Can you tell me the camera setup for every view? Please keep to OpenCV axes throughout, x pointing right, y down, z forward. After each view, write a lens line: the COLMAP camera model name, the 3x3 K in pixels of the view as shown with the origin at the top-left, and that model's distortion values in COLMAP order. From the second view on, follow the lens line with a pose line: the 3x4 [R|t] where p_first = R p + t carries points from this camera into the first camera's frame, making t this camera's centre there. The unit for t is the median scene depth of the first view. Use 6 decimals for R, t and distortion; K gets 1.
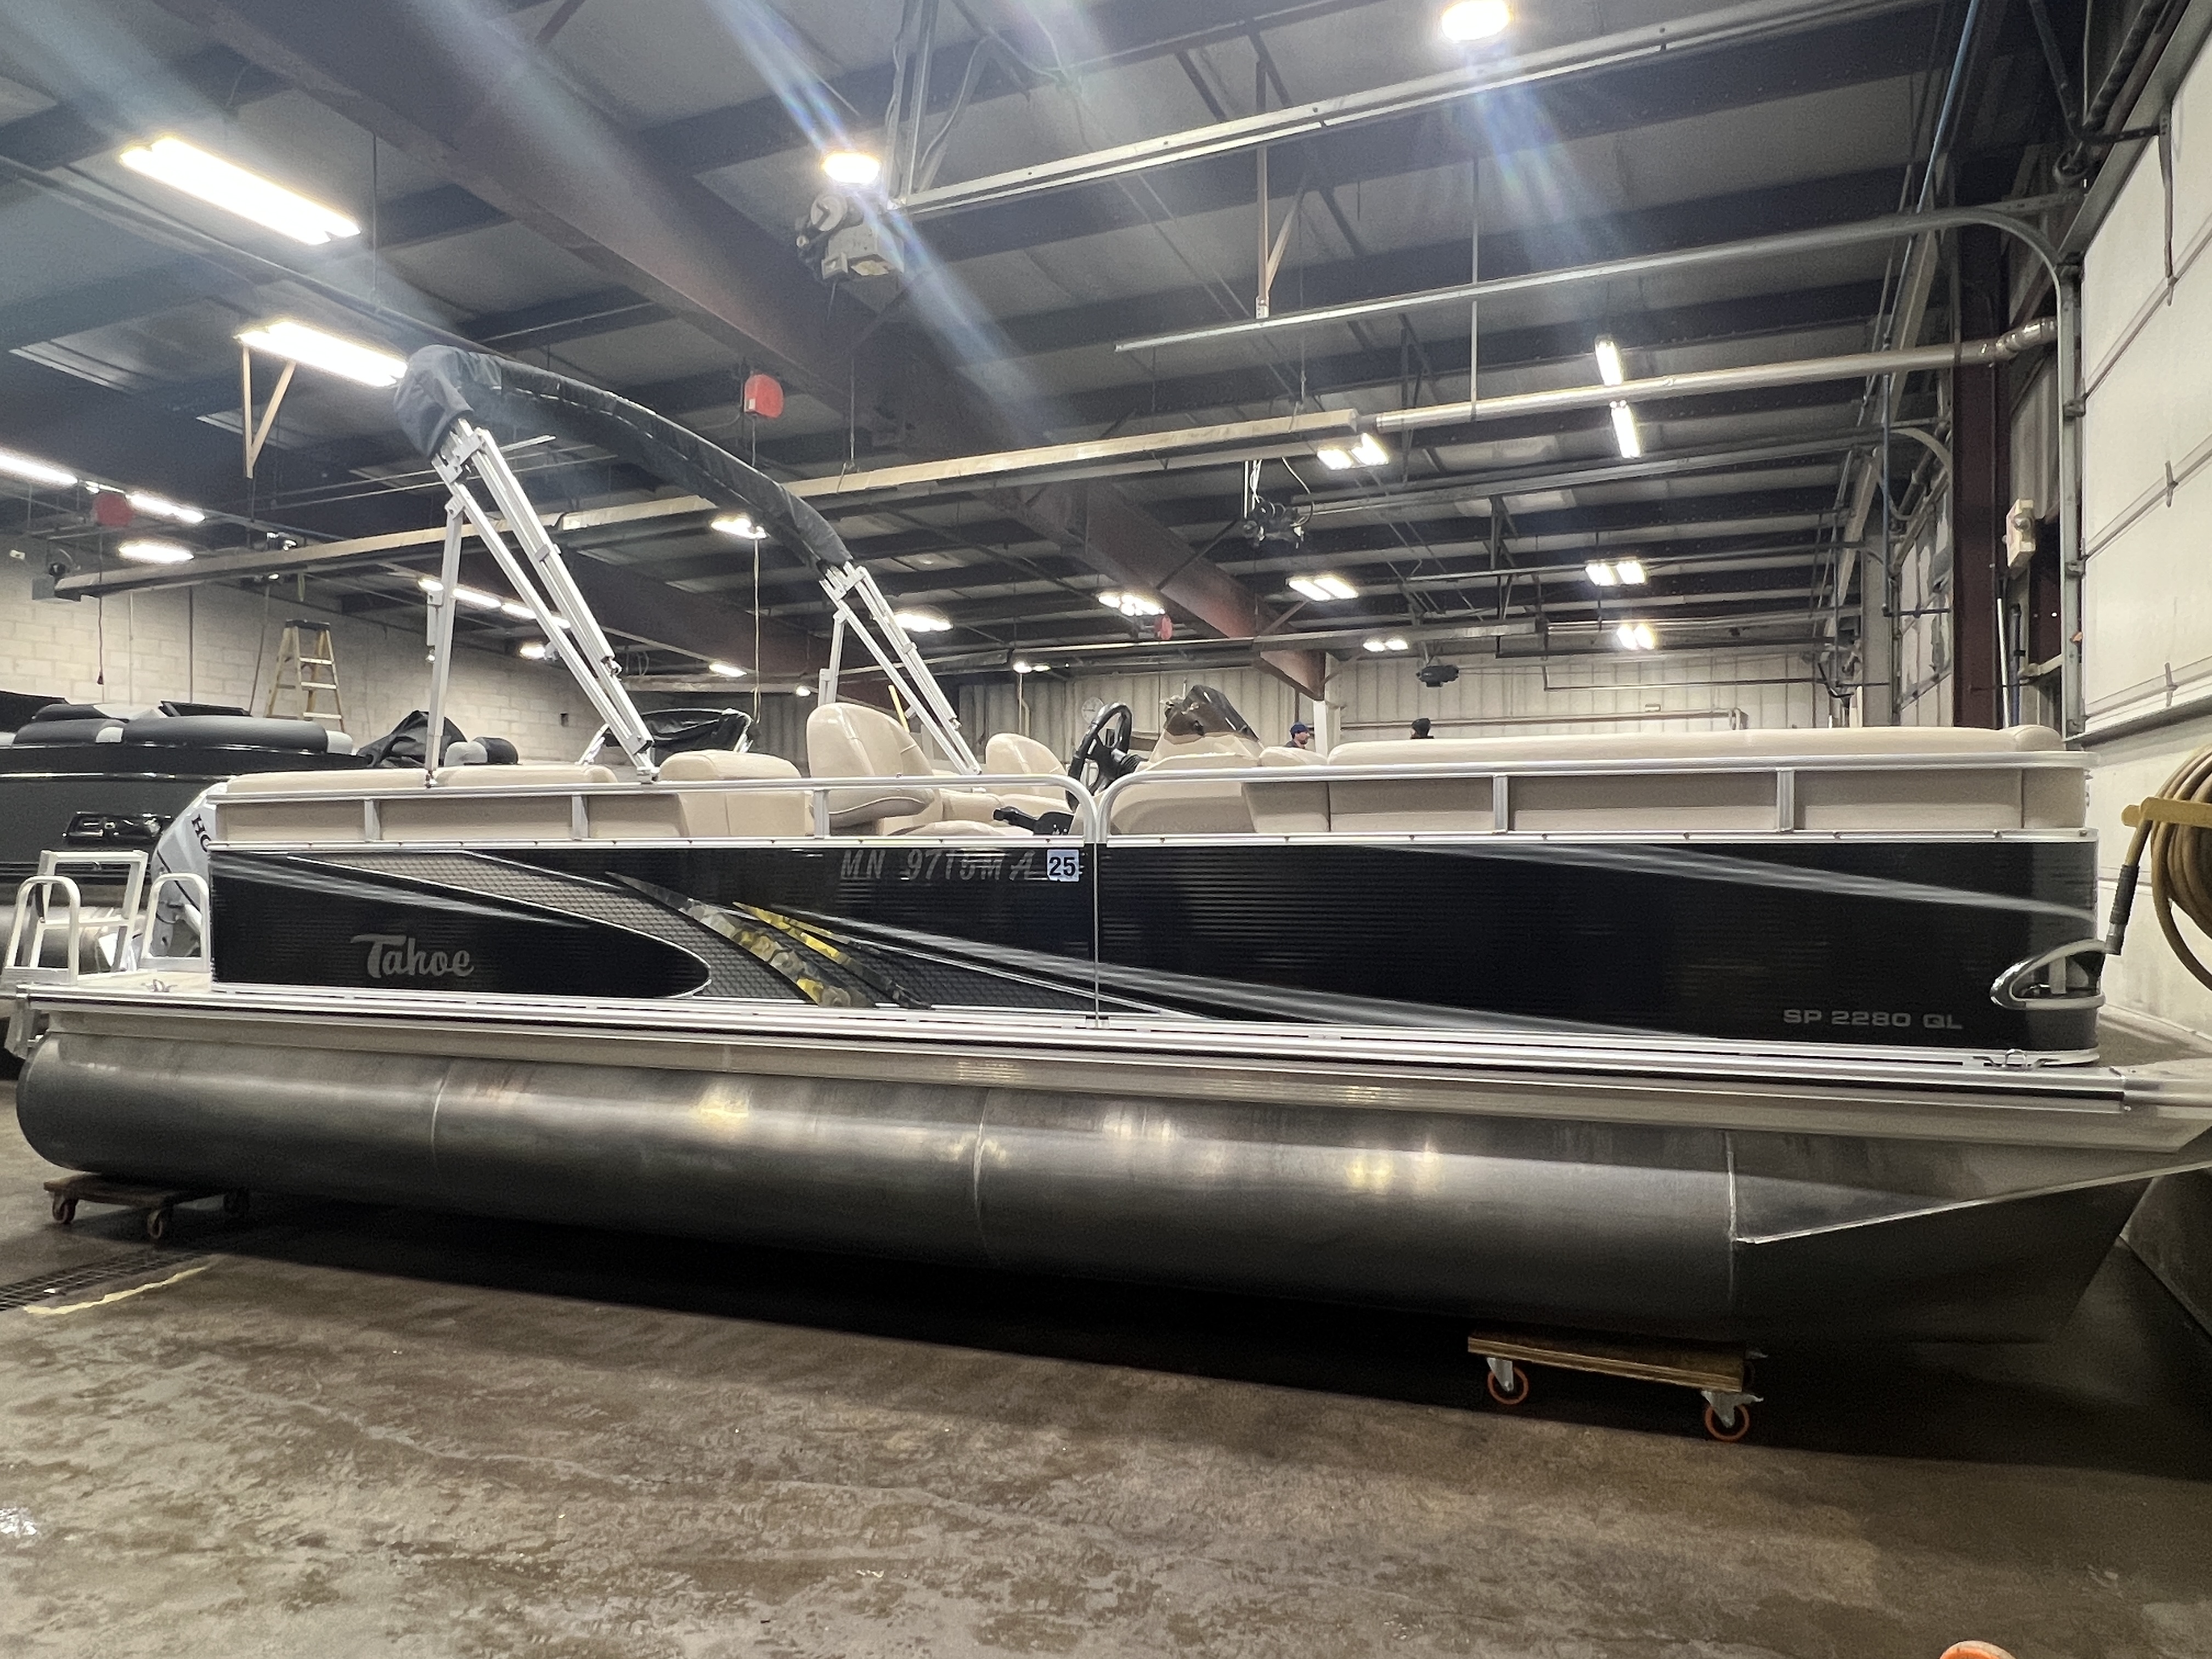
lens RADIAL K [[1448.3, 0, 1099.6], [0, 1448.3, 836.2], [0, 0, 1]] dist [-0.004203, -0.002086]
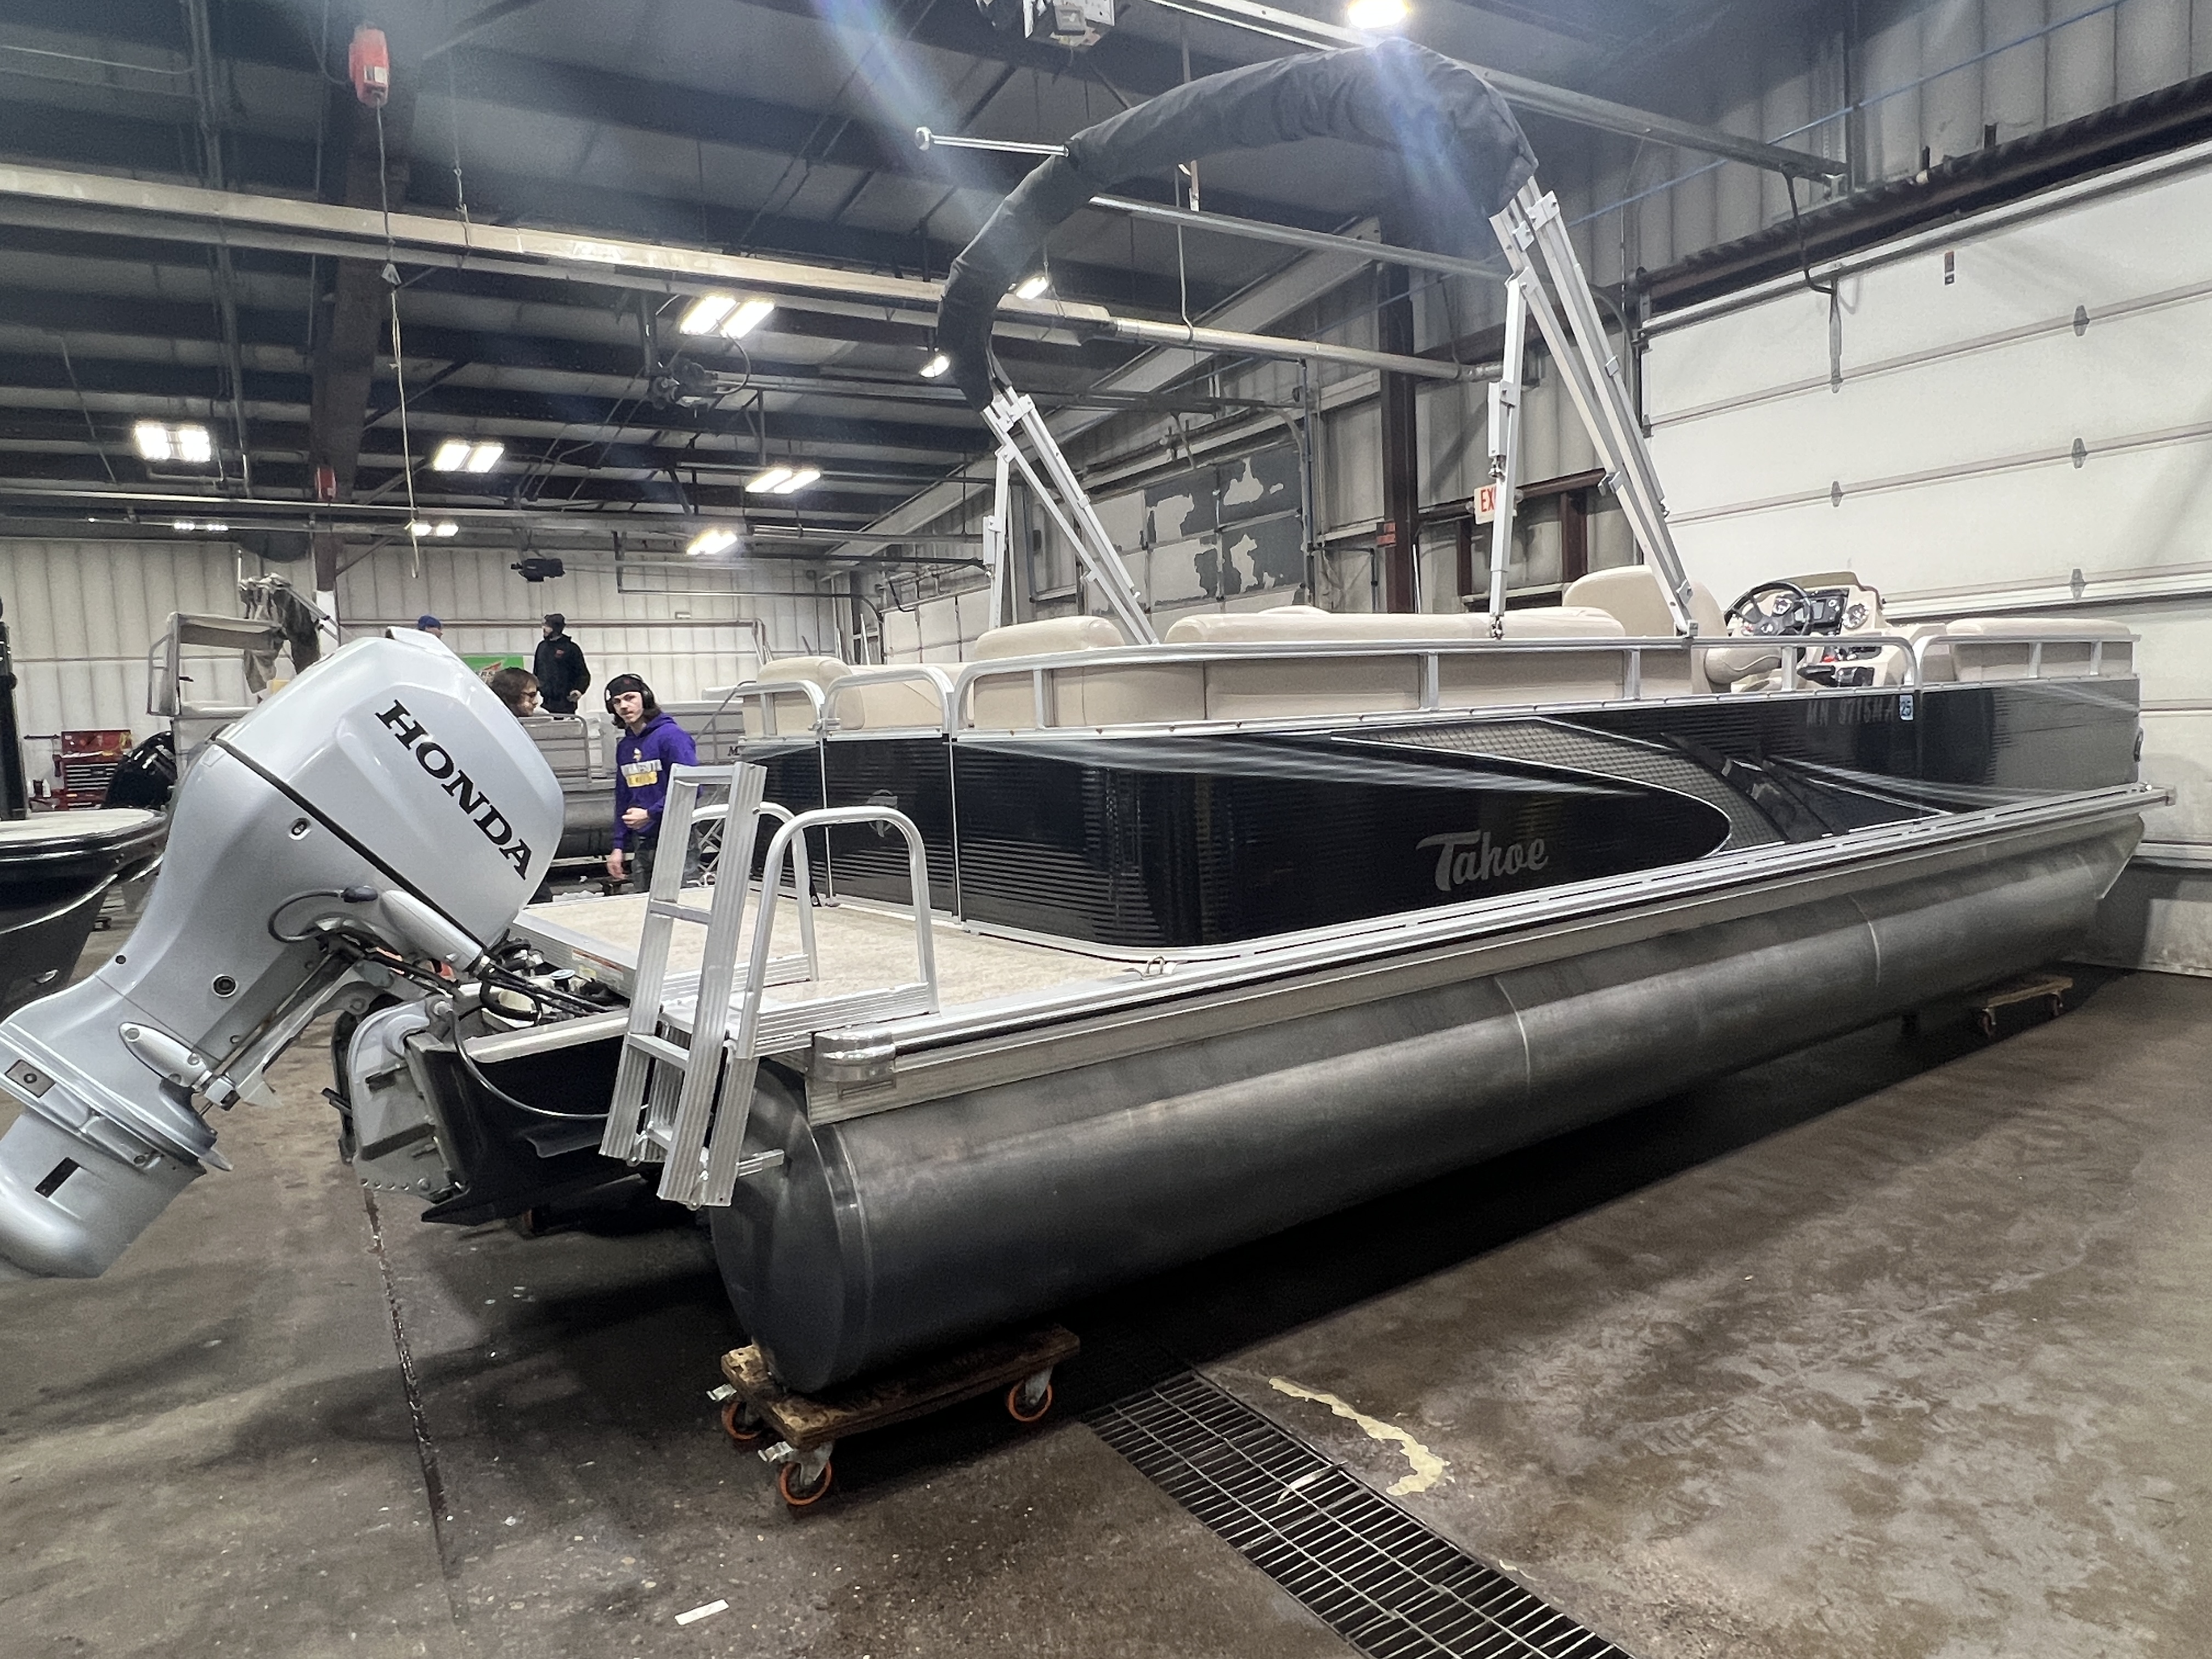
lens RADIAL K [[1448.3, 0, 1097.5], [0, 1448.3, 831.7], [0, 0, 1]] dist [-0.004203, -0.002086]
pose [[0.546099, -0.086543, 0.833238, -1.306738], [0.044647, 0.996243, 0.074212, 0.003133], [-0.836530, -0.003326, 0.547911, 0.786792]]
